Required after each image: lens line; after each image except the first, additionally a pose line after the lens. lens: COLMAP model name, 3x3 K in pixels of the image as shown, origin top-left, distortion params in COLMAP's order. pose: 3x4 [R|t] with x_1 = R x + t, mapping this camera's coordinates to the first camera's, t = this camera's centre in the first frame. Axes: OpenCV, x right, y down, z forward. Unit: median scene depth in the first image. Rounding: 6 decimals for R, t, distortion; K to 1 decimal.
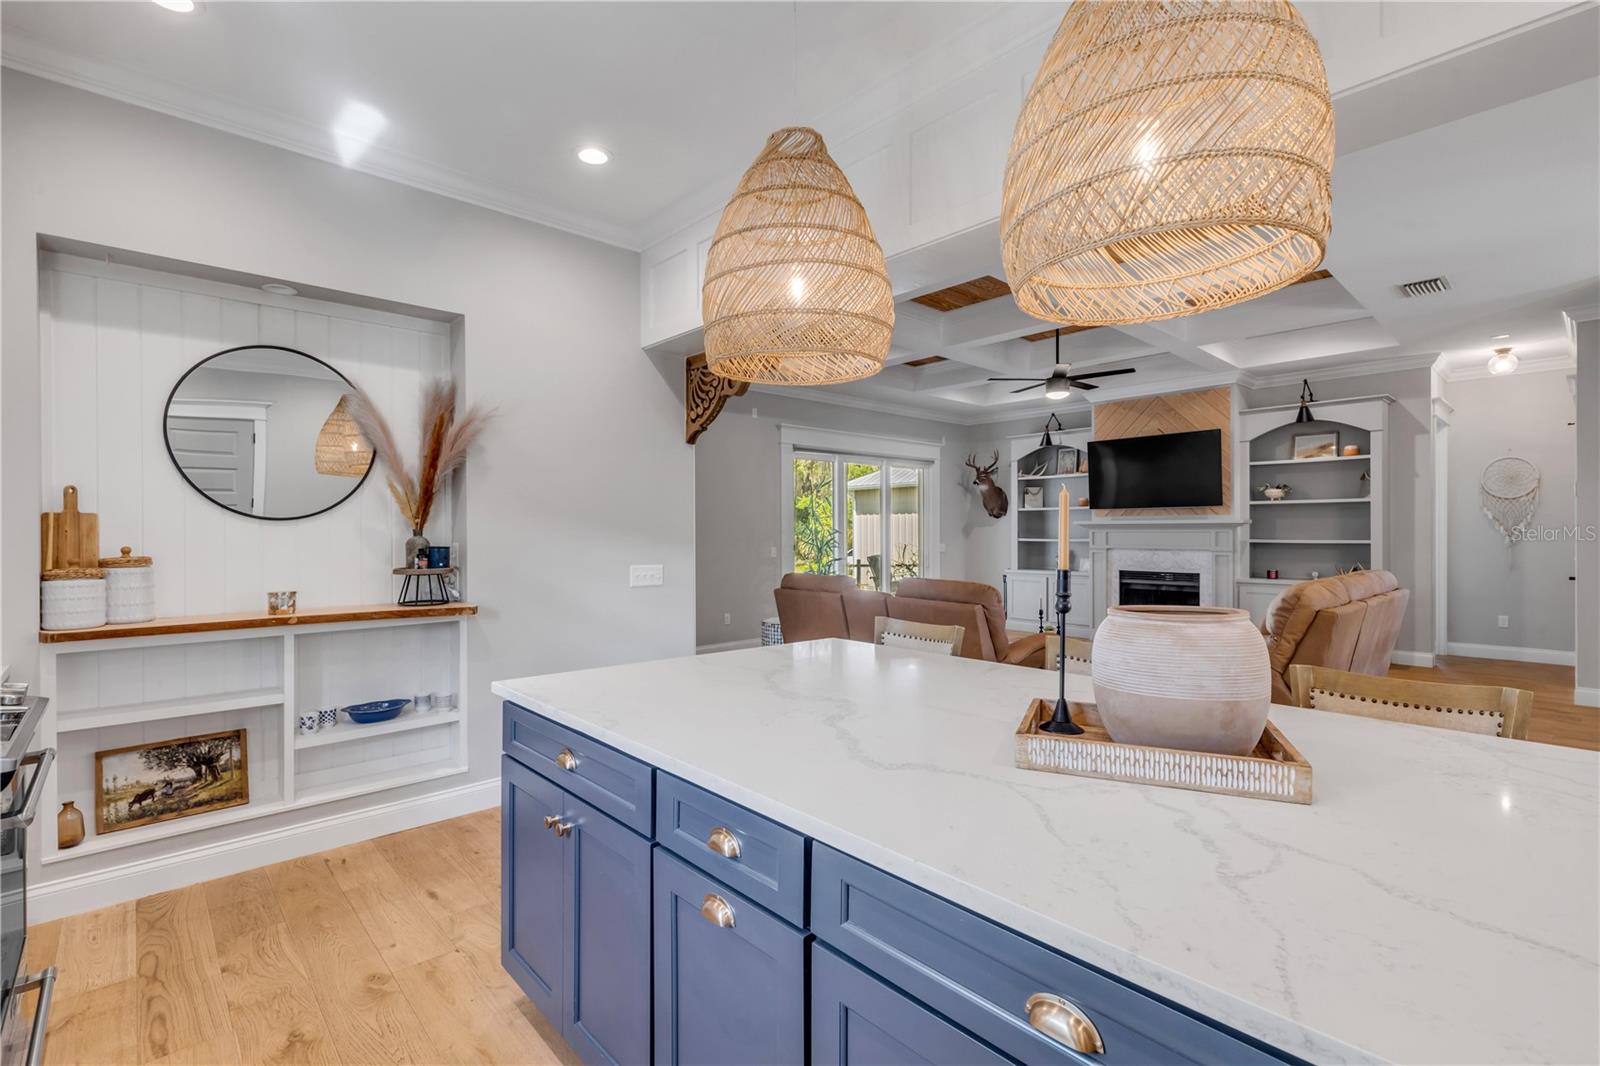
lens RADIAL K [[726.0, 0, 792.7], [0, 726.0, 533.4], [0, 0, 1]] dist [0.008260, -0.001030]
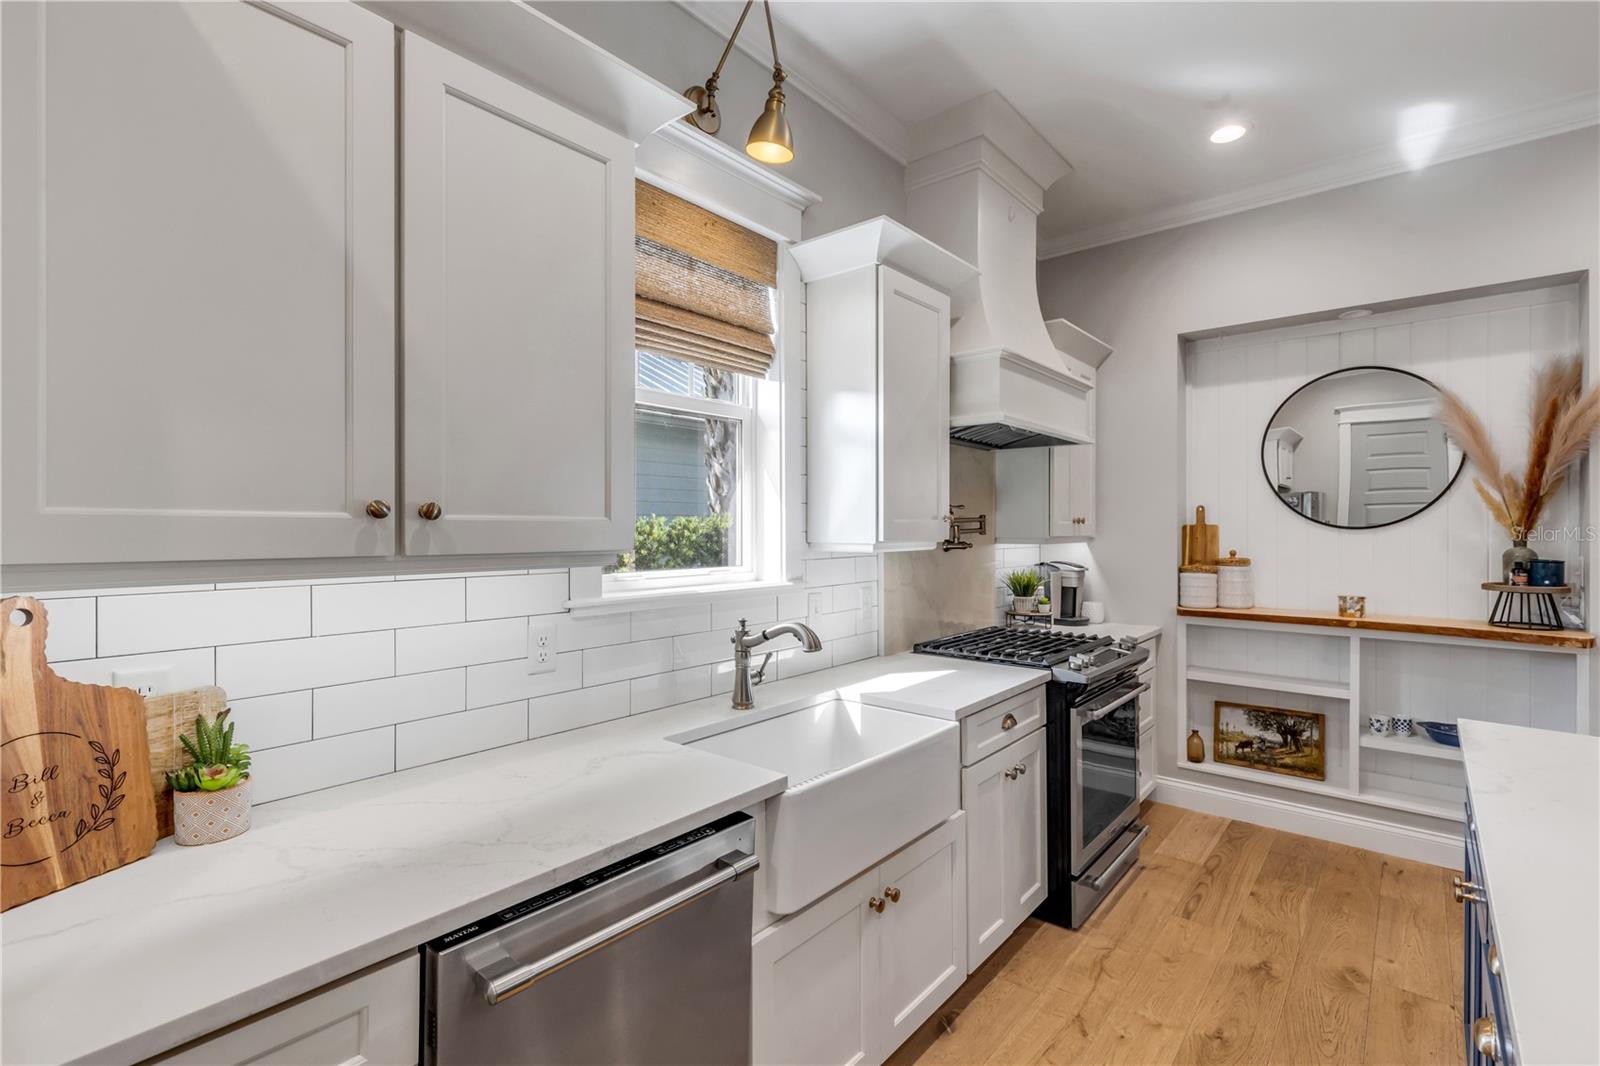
lens RADIAL K [[726.0, 0, 804.2], [0, 726.0, 528.8], [0, 0, 1]] dist [0.008260, -0.001030]
pose [[0.134353, 0.004587, -0.990923, 0.257001], [-0.002815, 0.999987, 0.004247, -0.021737], [0.990930, 0.002219, 0.134364, 0.053726]]
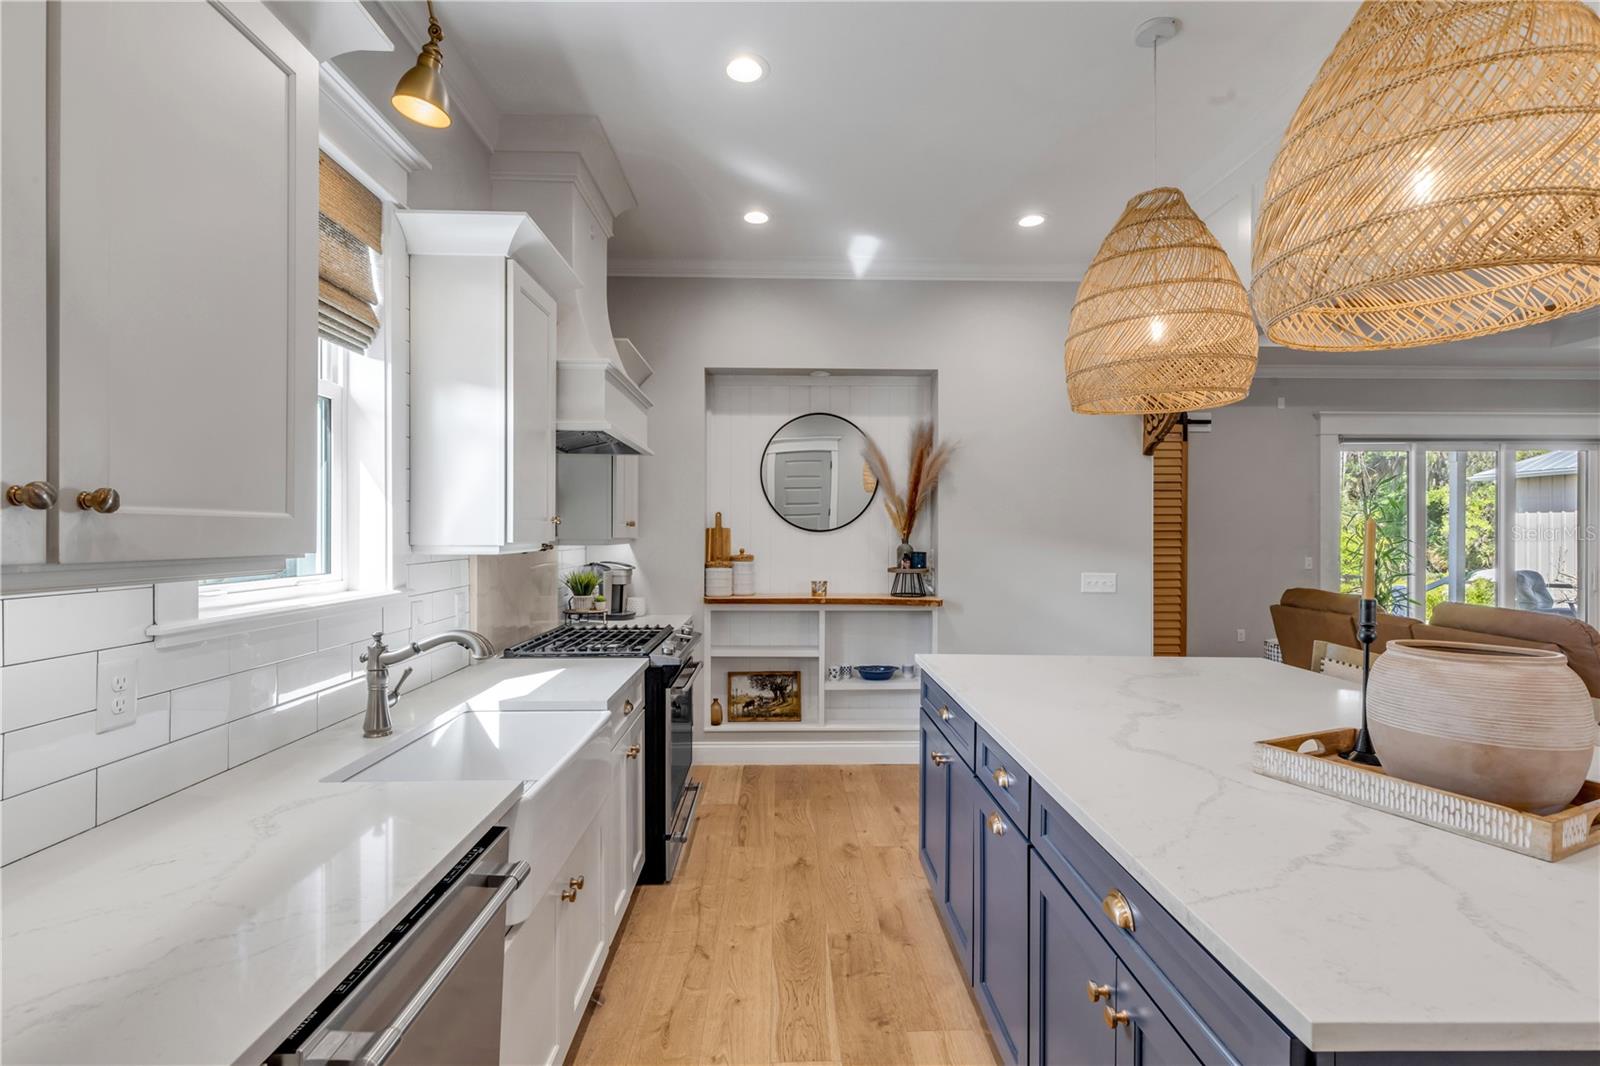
lens RADIAL K [[726.0, 0, 794.0], [0, 726.0, 530.7], [0, 0, 1]] dist [0.008260, -0.001030]
pose [[0.754110, 0.004233, -0.656734, 0.219723], [-0.006902, 0.999975, -0.001480, -0.018542], [0.656712, 0.005649, 0.754121, -0.135165]]
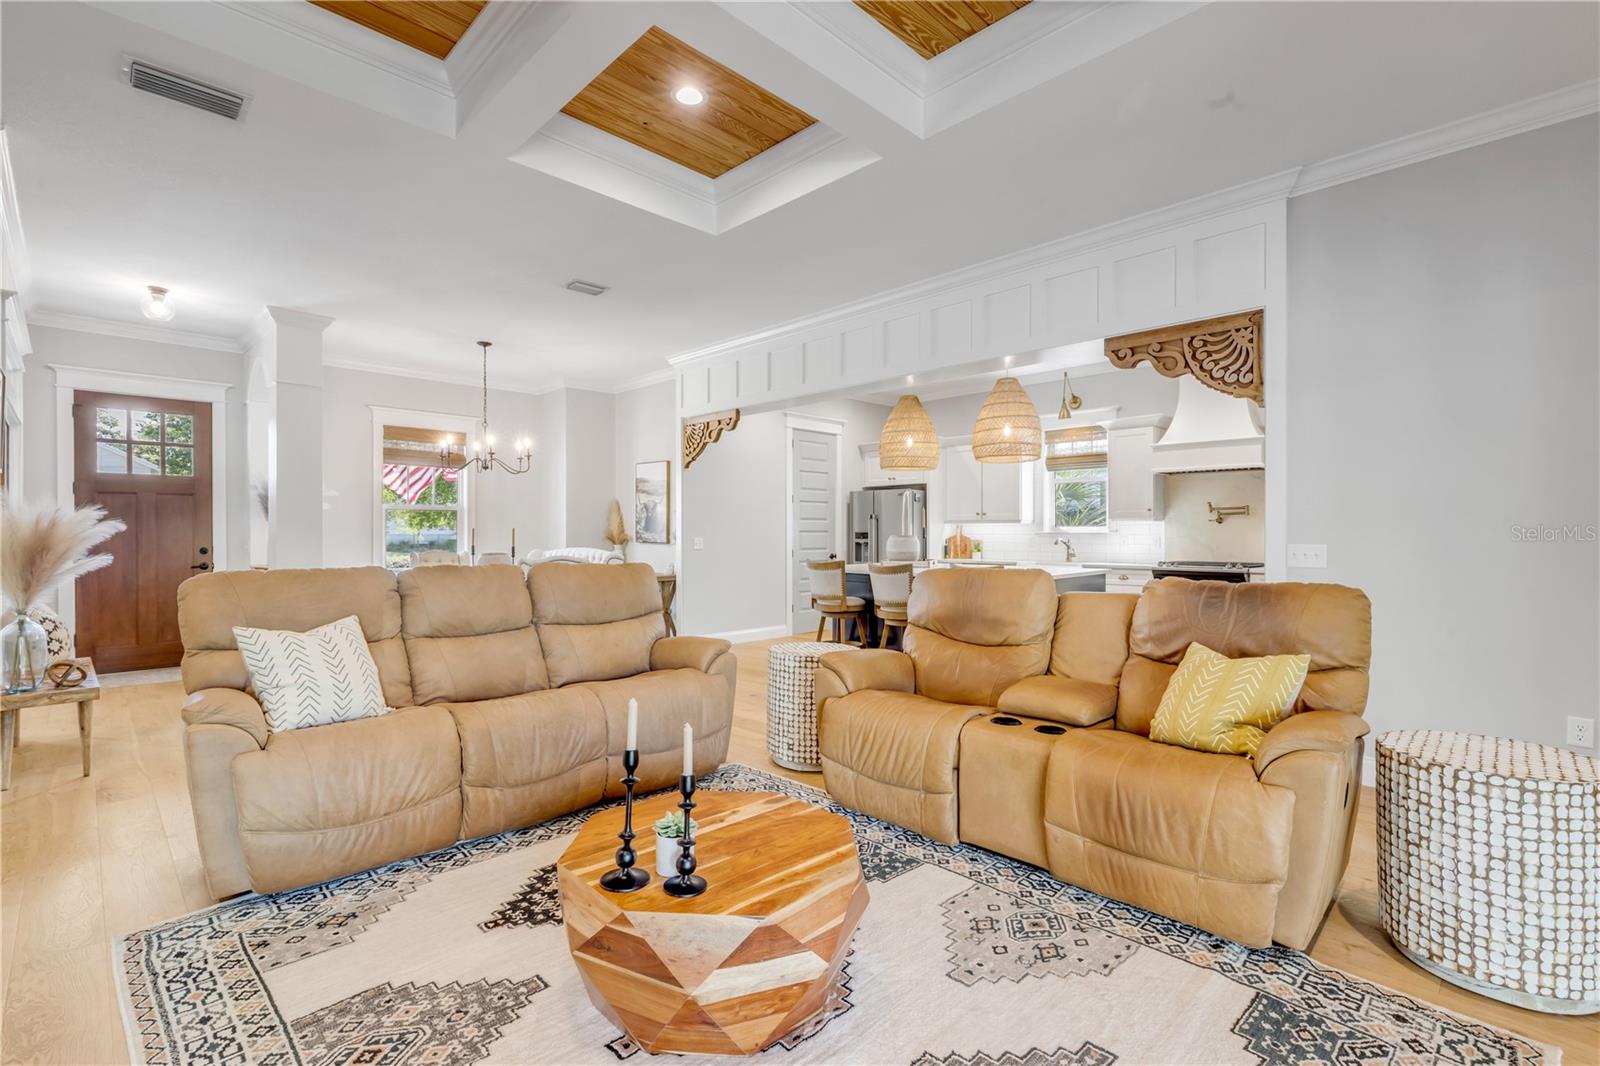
lens RADIAL K [[726.0, 0, 803.1], [0, 726.0, 535.4], [0, 0, 1]] dist [0.008260, -0.001030]
pose [[-0.998921, 0.003171, -0.046337, 0.638531], [0.002884, 0.999976, 0.006265, 0.034169], [0.046355, 0.006125, -0.998906, 2.611883]]
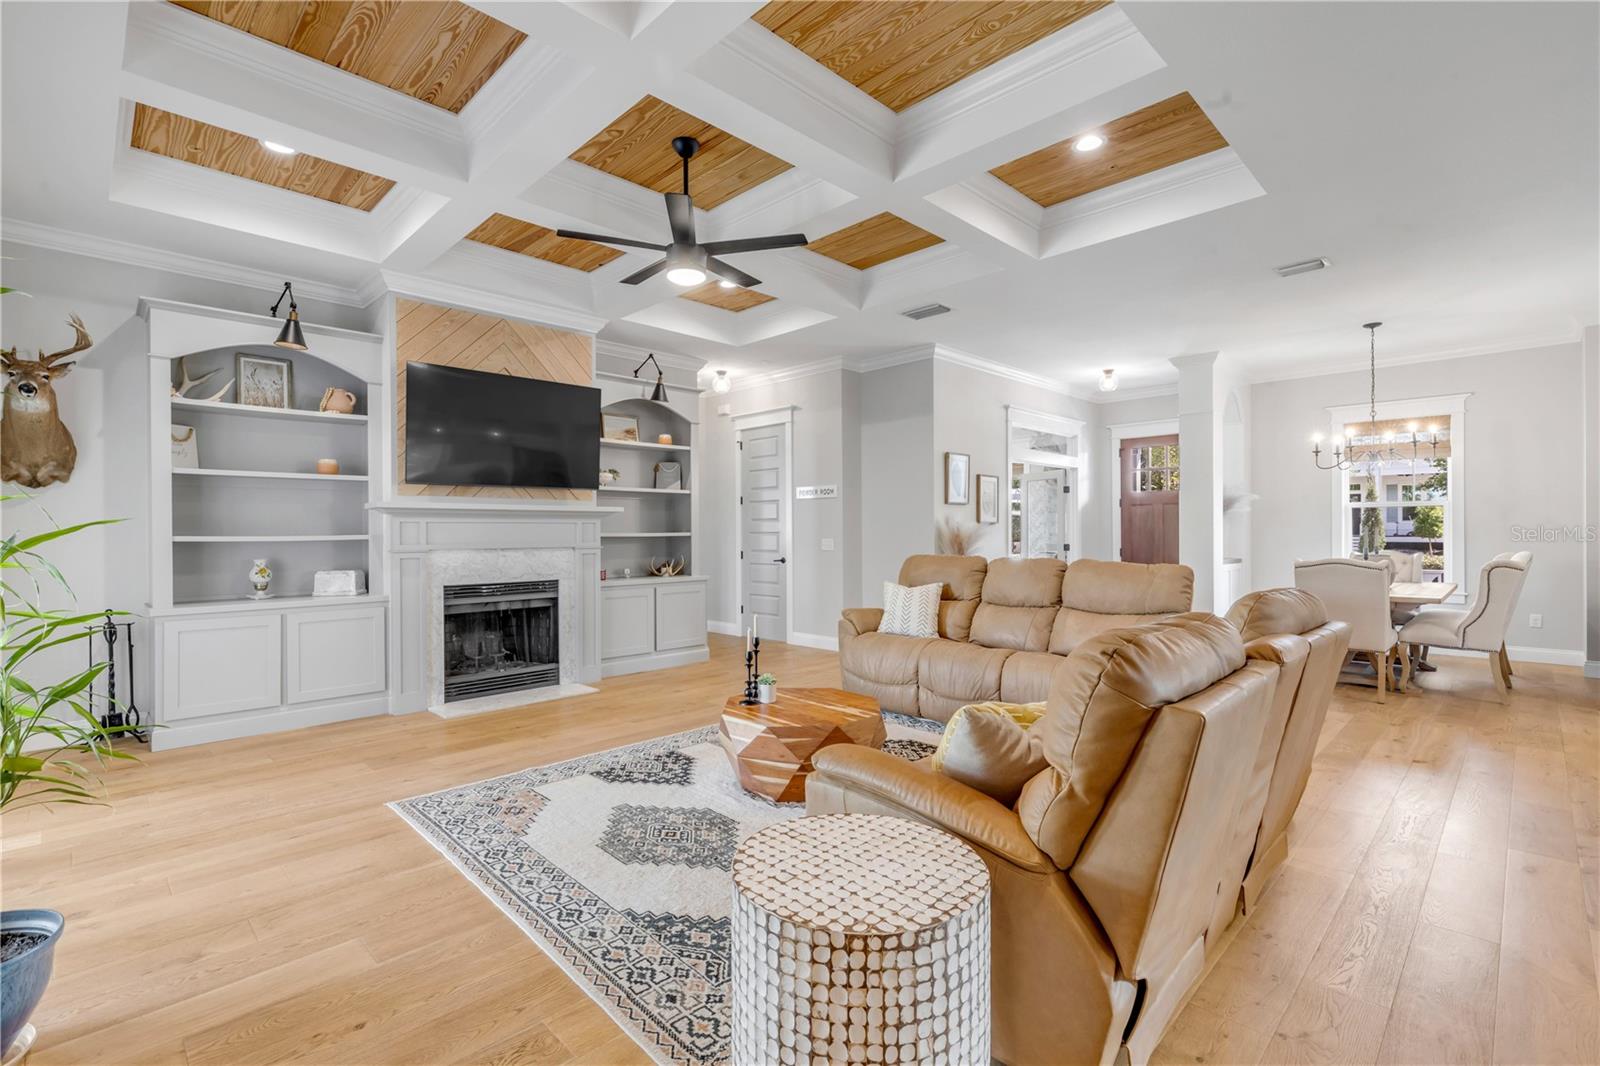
lens RADIAL K [[726.0, 0, 791.1], [0, 726.0, 533.0], [0, 0, 1]] dist [0.008260, -0.001030]
pose [[-0.041362, 0.001675, 0.999143, -0.461812], [0.009123, 0.999958, -0.001299, 0.028755], [-0.999103, 0.009061, -0.041376, 2.049761]]
